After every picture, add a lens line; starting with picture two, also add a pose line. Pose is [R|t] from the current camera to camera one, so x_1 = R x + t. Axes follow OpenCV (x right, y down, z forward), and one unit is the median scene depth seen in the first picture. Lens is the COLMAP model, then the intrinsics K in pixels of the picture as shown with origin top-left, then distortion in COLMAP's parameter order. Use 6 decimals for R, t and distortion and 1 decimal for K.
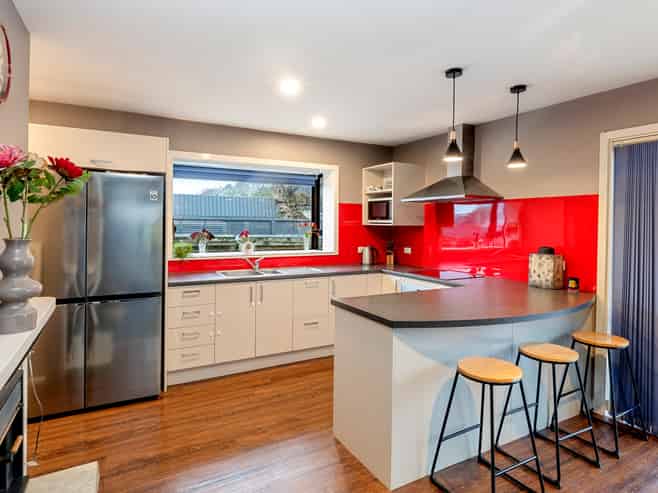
lens RADIAL K [[386.7, 0, 329.0], [0, 386.7, 246.5], [0, 0, 1]] dist [-0.001475, -0.000217]
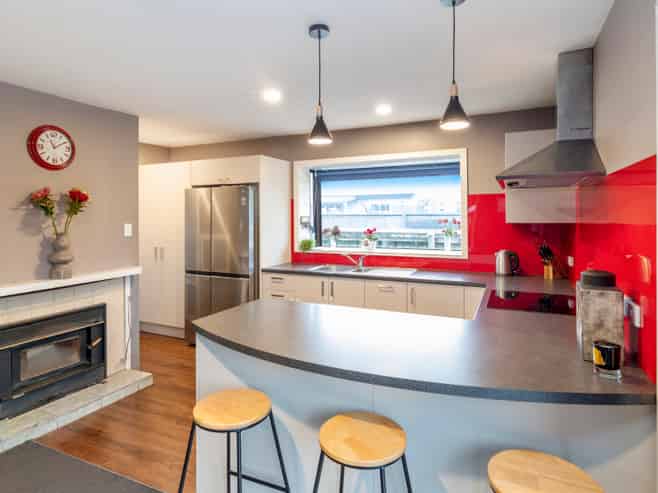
lens RADIAL K [[387.9, 0, 329.0], [0, 387.9, 221.9], [0, 0, 1]] dist [-0.001137, -0.000113]
pose [[0.585966, -0.000954, -0.810335, 0.626769], [-0.037340, 0.998905, -0.028178, -0.027020], [0.809475, 0.046770, 0.585289, 0.370462]]
